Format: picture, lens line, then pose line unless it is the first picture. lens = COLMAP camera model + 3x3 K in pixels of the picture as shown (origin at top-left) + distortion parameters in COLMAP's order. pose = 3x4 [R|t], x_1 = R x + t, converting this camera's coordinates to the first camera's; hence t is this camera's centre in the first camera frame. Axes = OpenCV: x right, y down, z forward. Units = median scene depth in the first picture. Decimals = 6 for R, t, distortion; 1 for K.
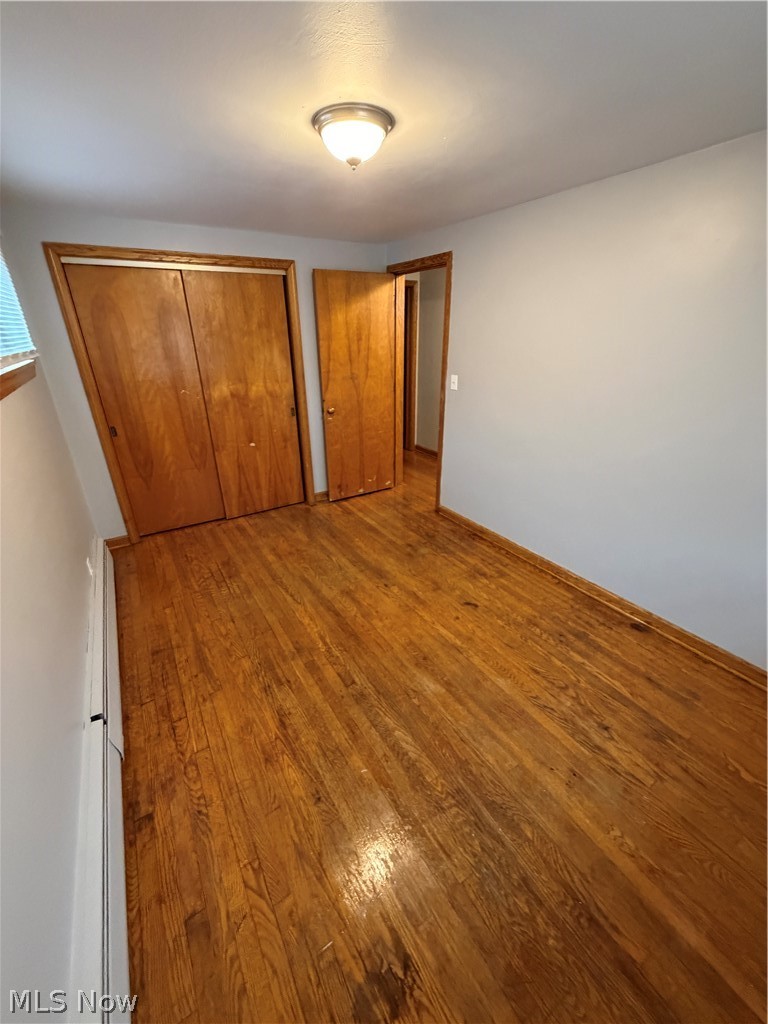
lens RADIAL K [[408.3, 0, 384.2], [0, 408.3, 511.7], [0, 0, 1]] dist [0.000308, -0.000294]
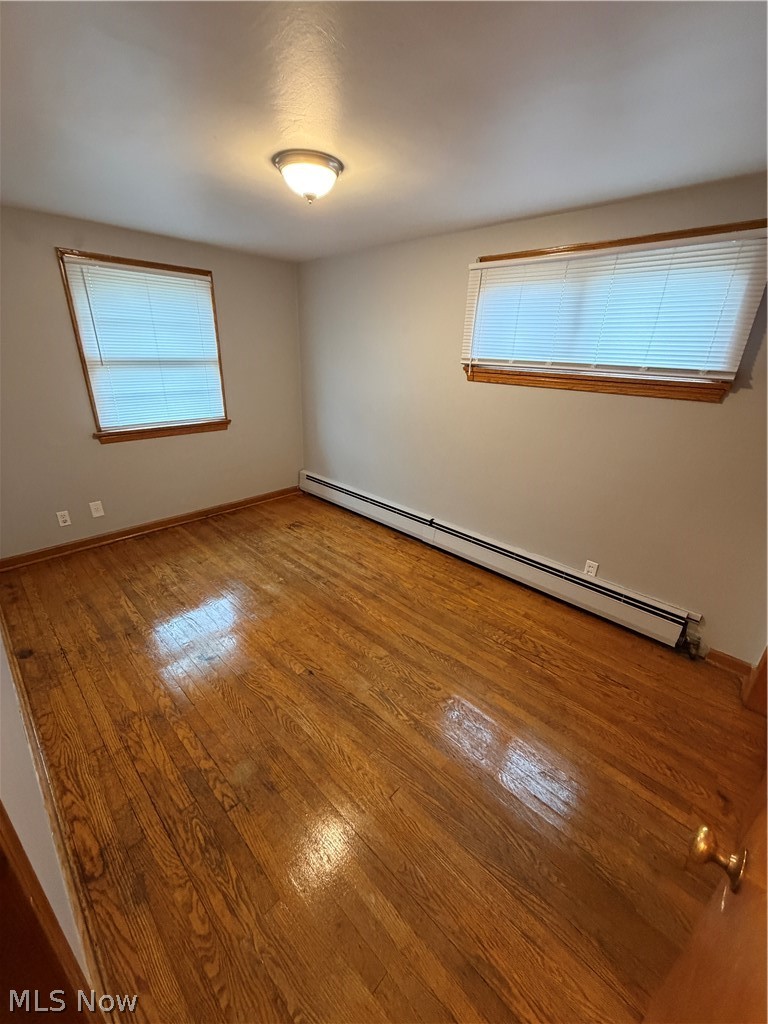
lens RADIAL K [[408.3, 0, 383.7], [0, 408.3, 510.2], [0, 0, 1]] dist [0.000308, -0.000294]
pose [[-0.970482, 0.072545, -0.230005, 0.036002], [-0.116476, 0.694109, 0.710384, -0.830746], [0.211184, 0.716205, -0.665170, 1.874122]]
